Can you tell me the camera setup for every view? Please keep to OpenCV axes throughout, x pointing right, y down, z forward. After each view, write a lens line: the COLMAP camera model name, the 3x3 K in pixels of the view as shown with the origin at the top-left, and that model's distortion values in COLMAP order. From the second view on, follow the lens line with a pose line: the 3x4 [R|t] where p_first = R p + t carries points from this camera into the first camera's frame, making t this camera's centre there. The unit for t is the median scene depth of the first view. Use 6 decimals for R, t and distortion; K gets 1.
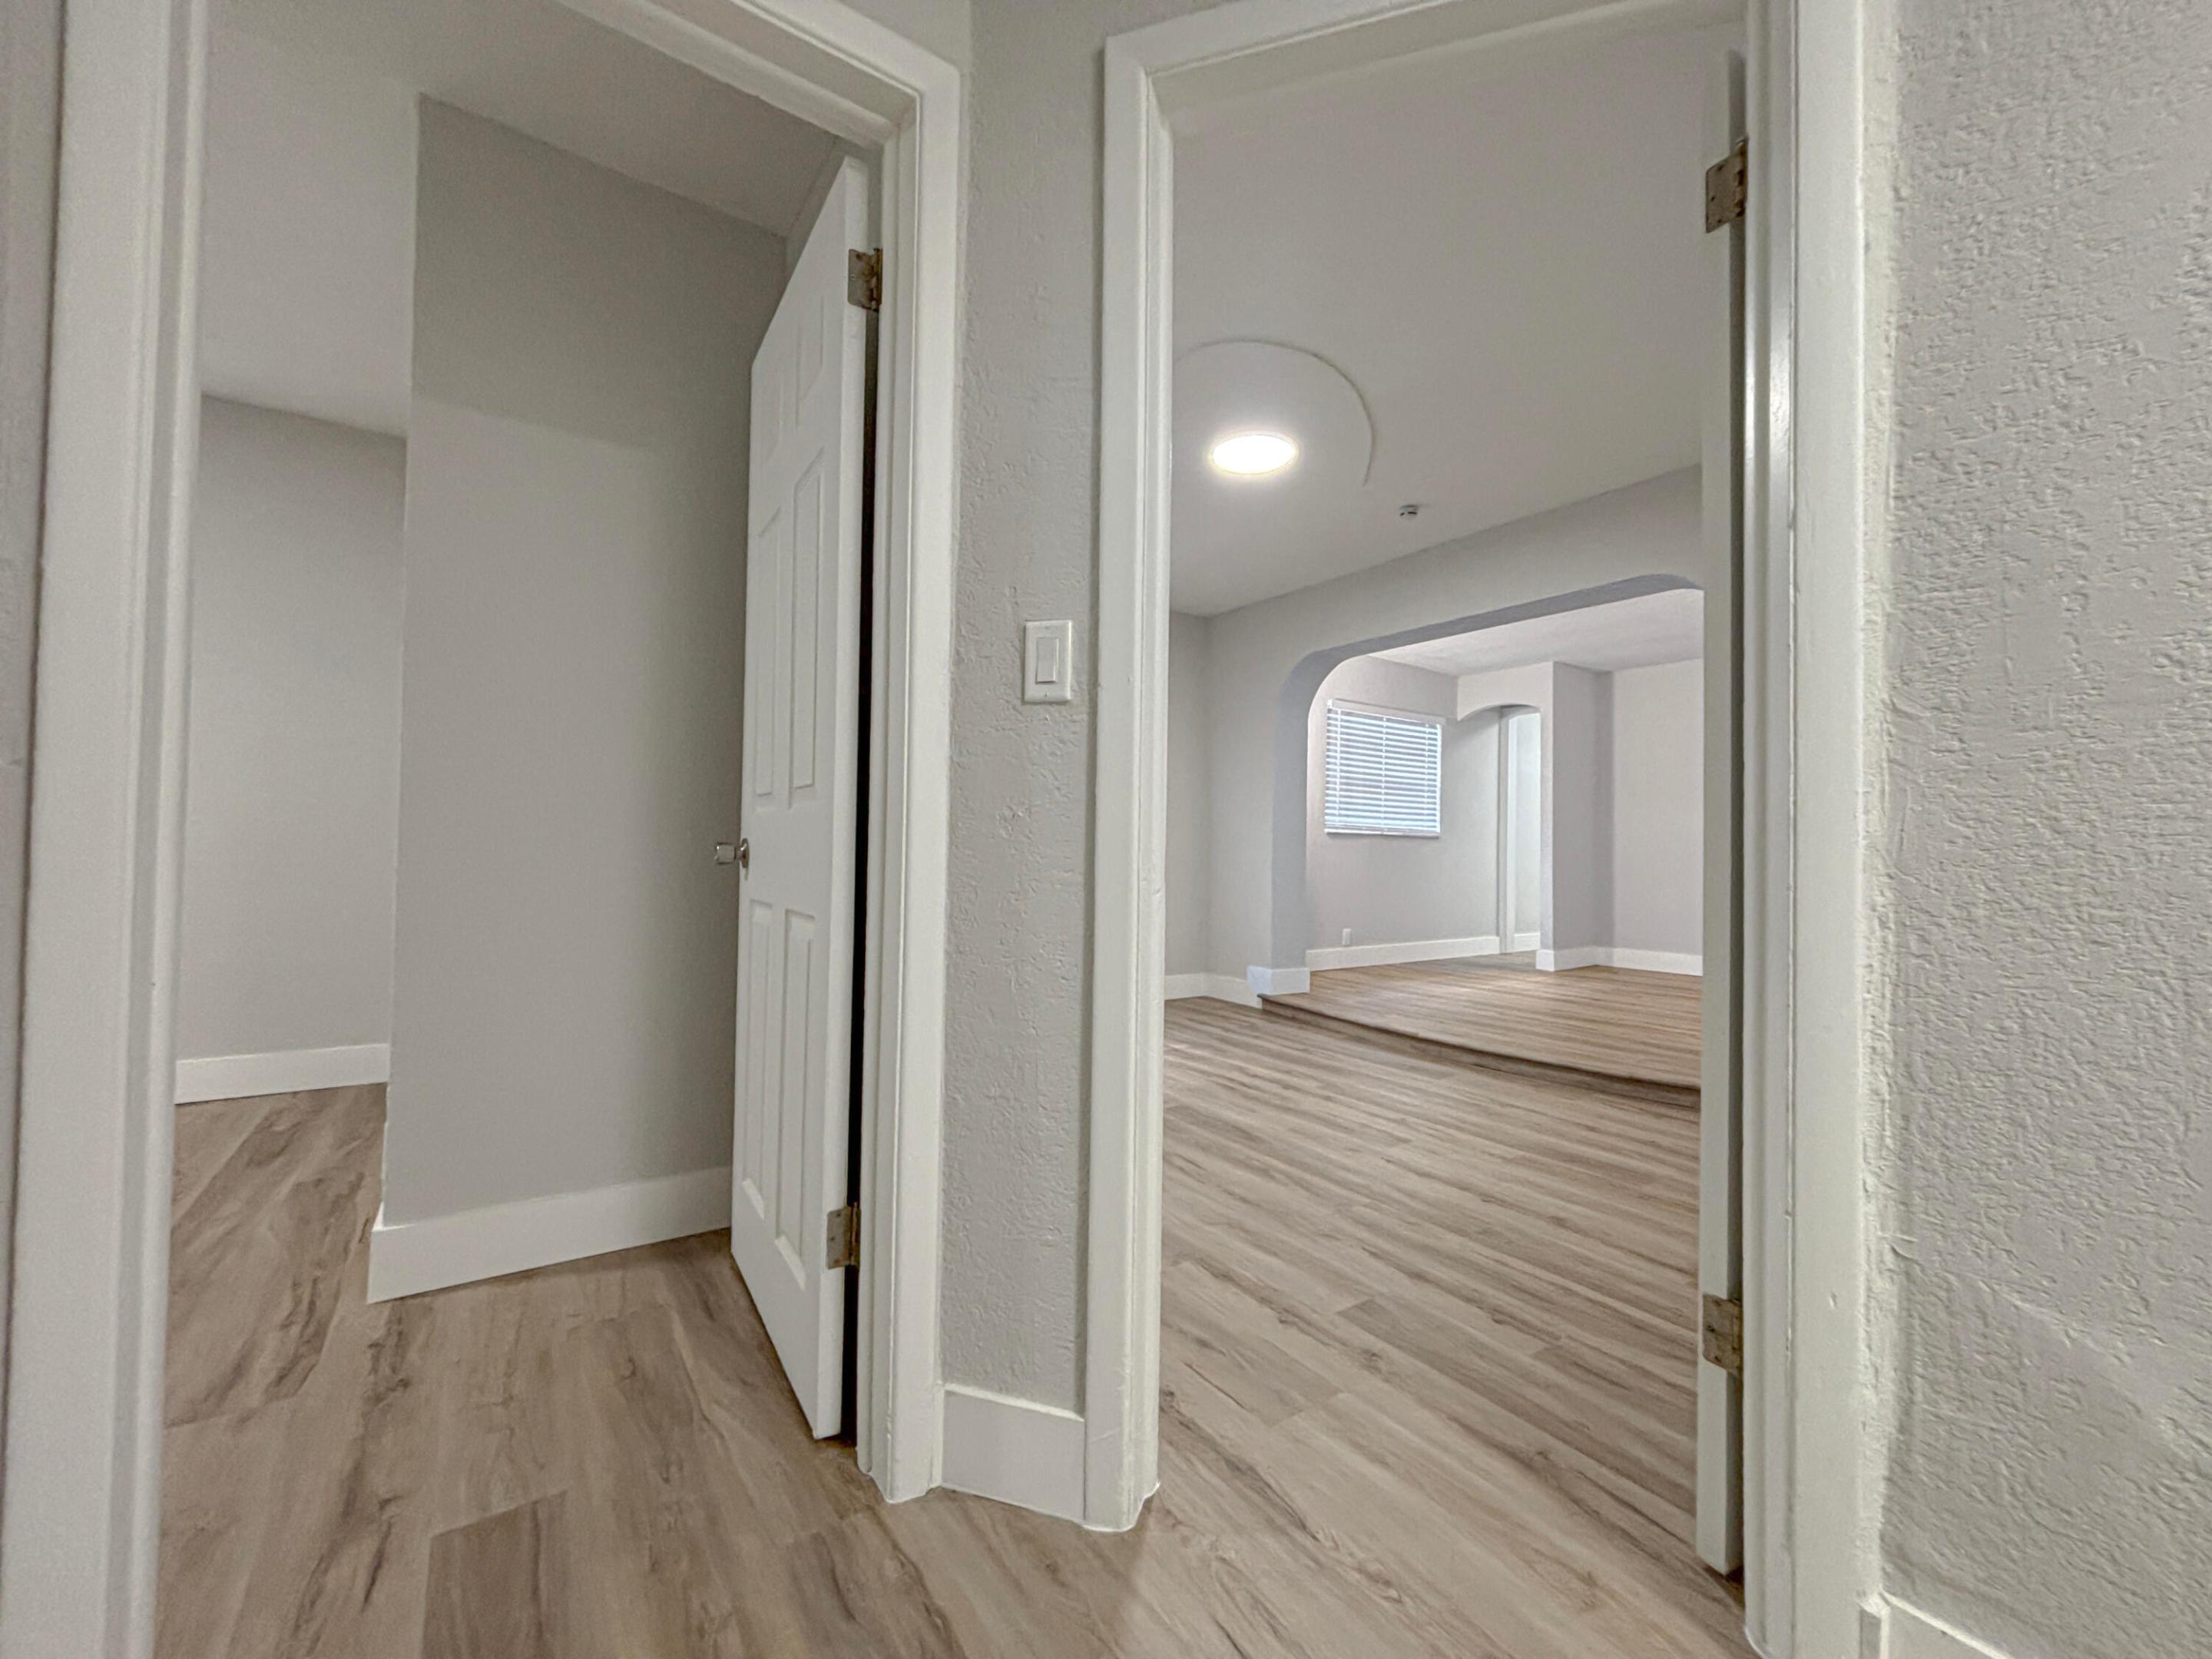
lens RADIAL K [[902.9, 0, 1106.0], [0, 902.9, 829.5], [0, 0, 1]] dist [0.007674, -0.000161]
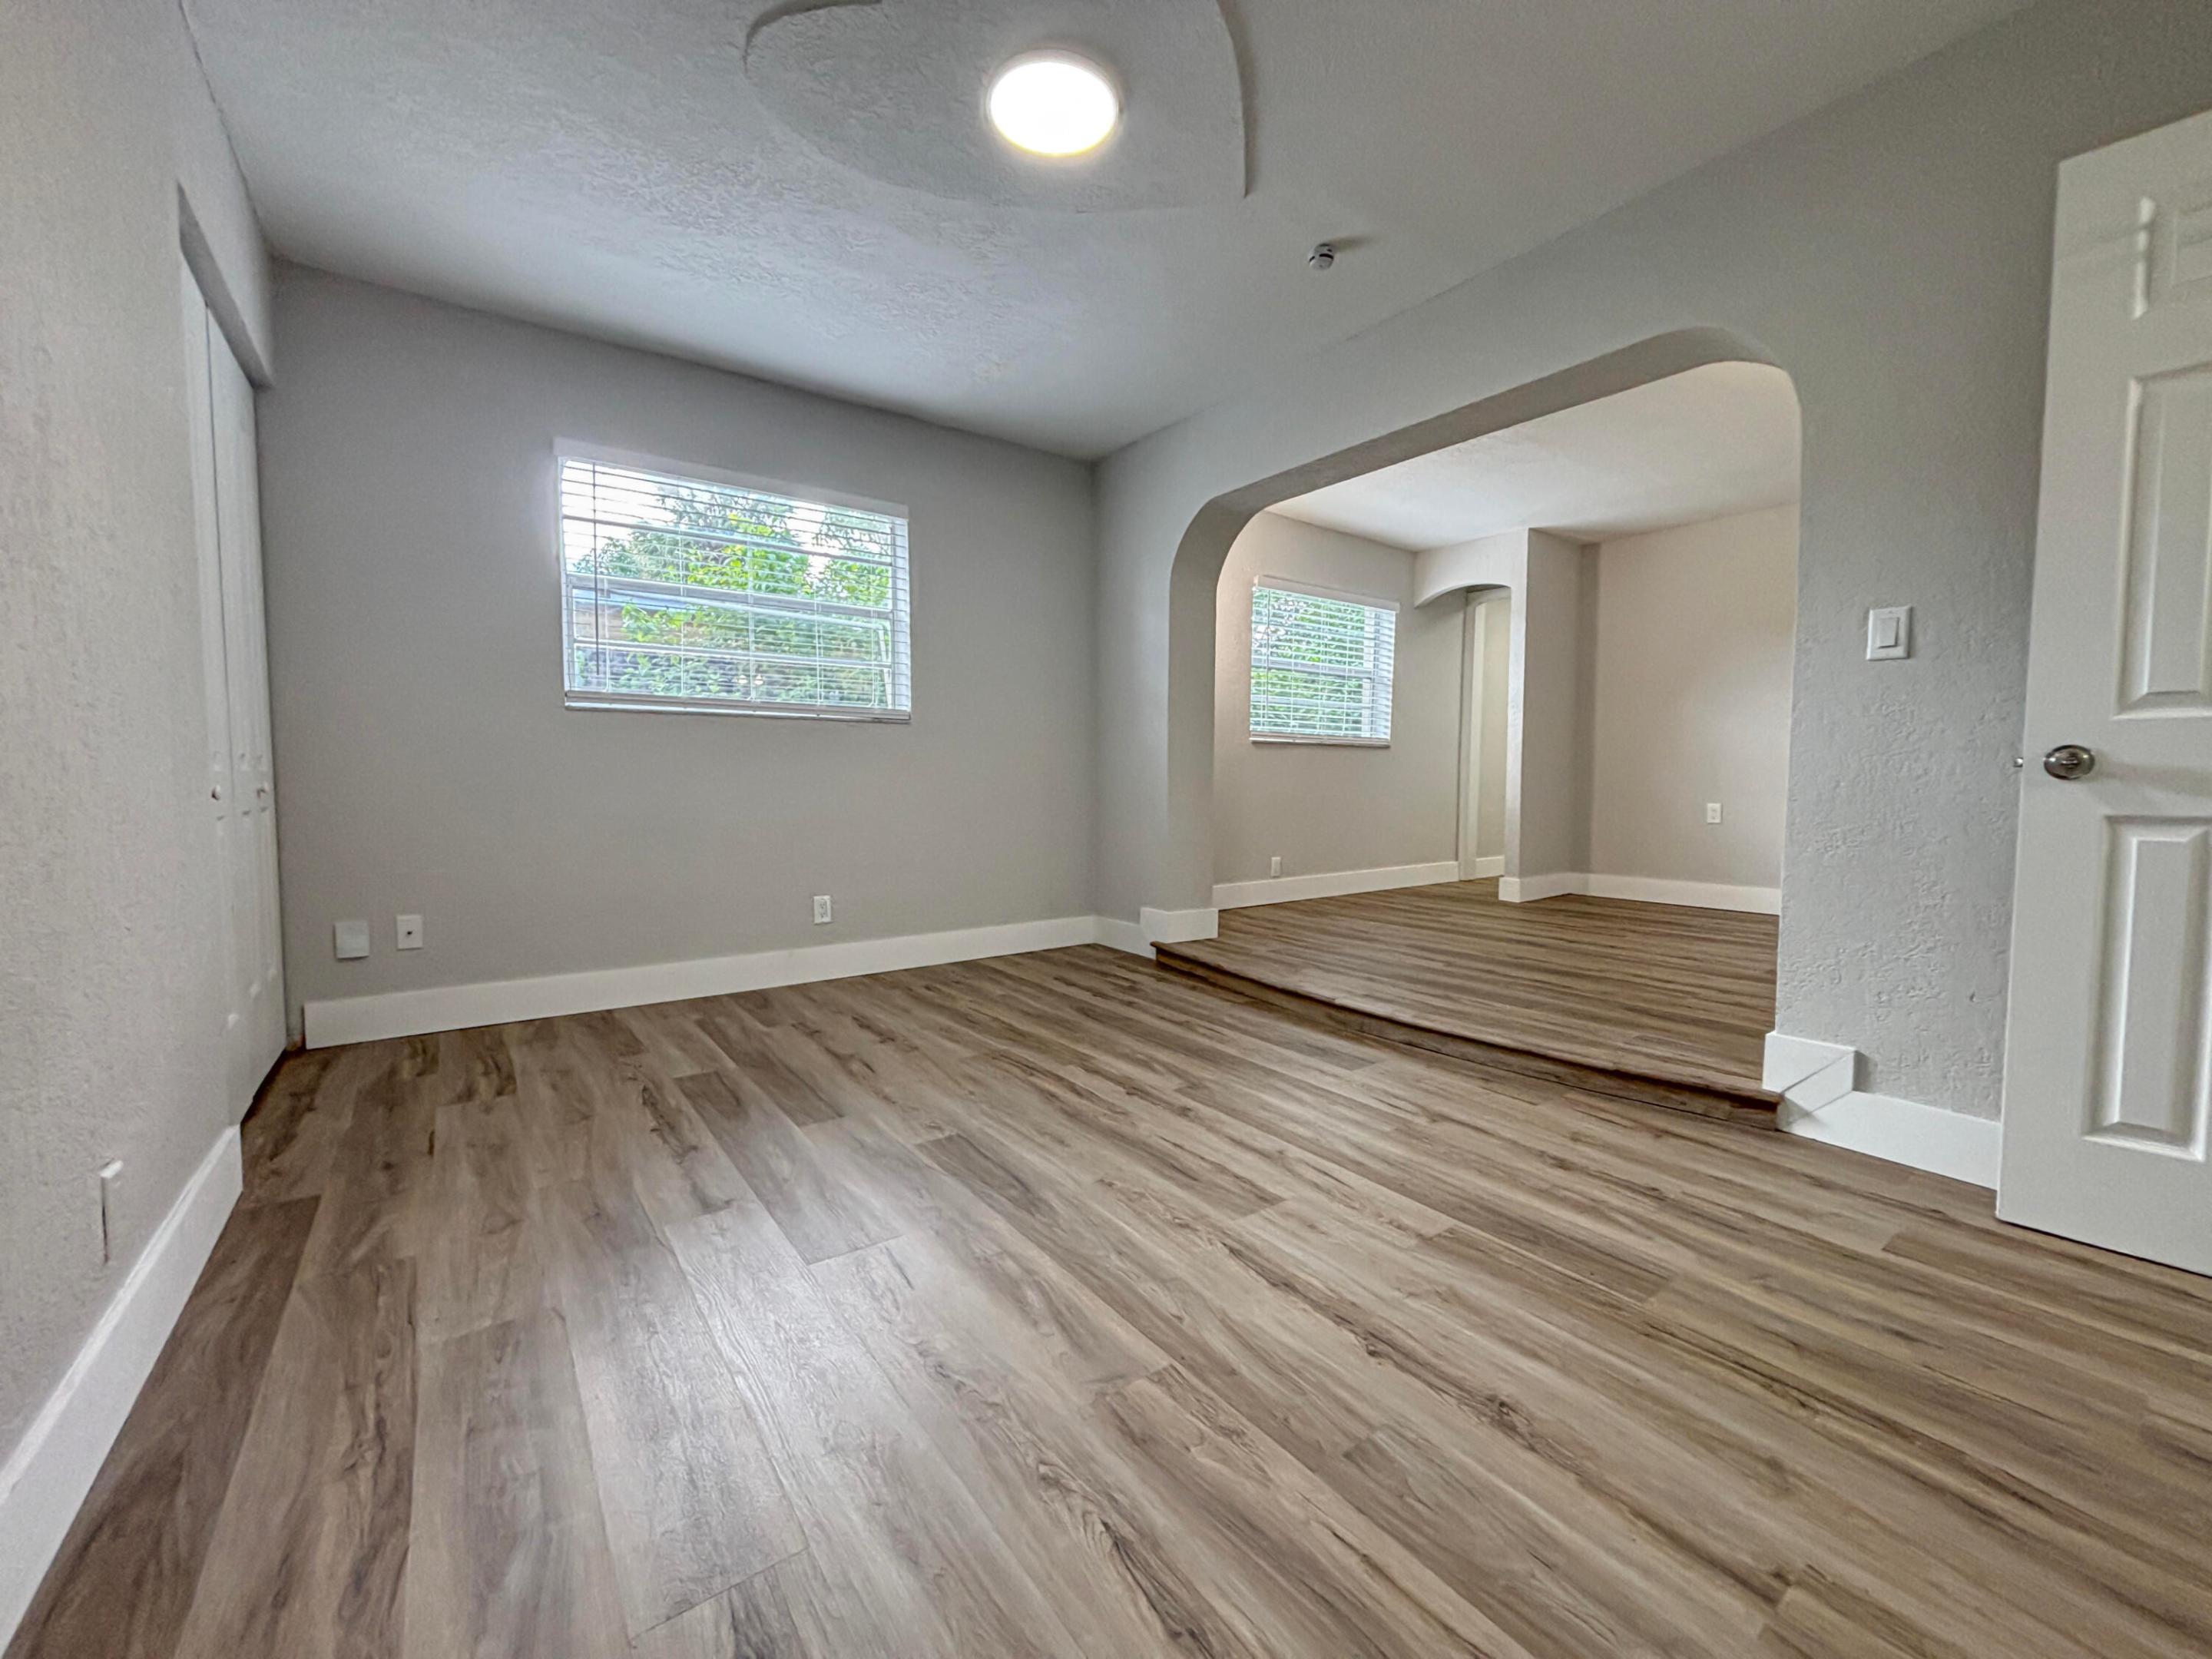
lens RADIAL K [[902.9, 0, 1106.0], [0, 902.9, 829.5], [0, 0, 1]] dist [0.007674, -0.000161]
pose [[0.999584, -0.017708, 0.022781, 0.165915], [0.015756, 0.996412, 0.083156, 0.023899], [-0.024172, -0.082762, 0.996276, 0.317060]]
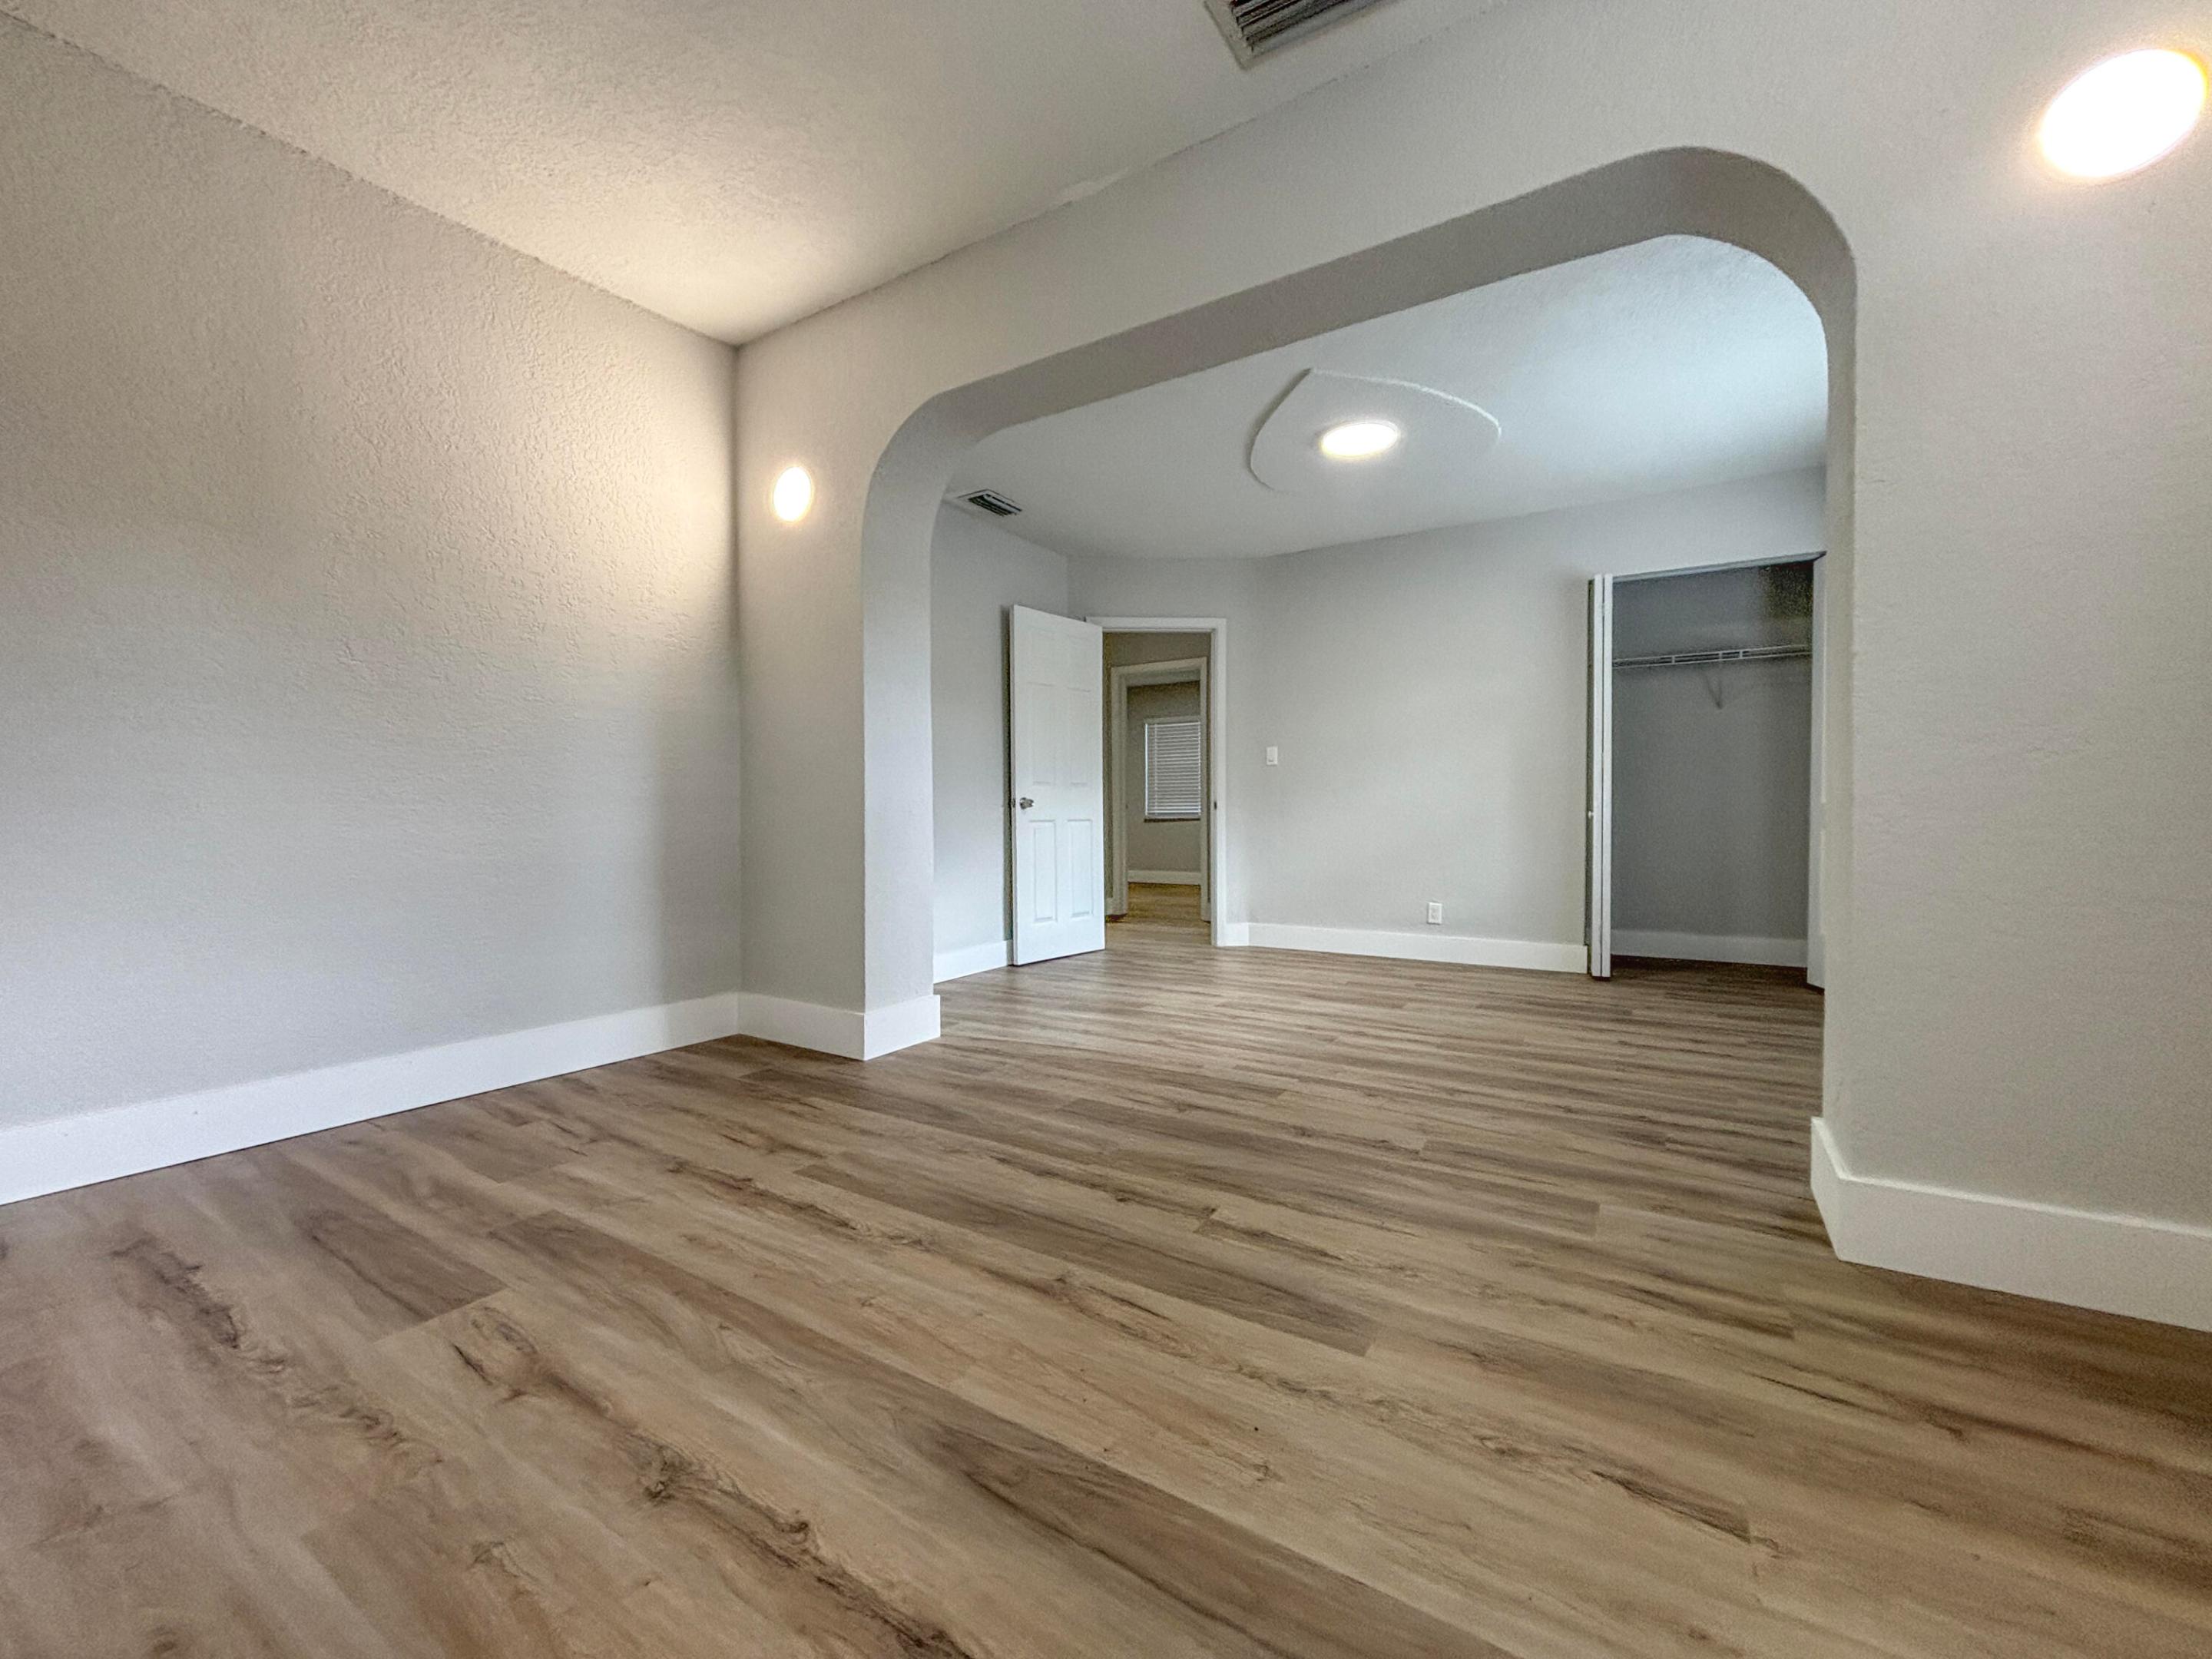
lens RADIAL K [[902.9, 0, 1106.0], [0, 902.9, 829.5], [0, 0, 1]] dist [0.007674, -0.000161]
pose [[-0.926725, -0.007613, -0.375664, 0.817548], [-0.004475, 0.999947, -0.009226, 0.074947], [0.375714, -0.006868, -0.926710, 1.777782]]
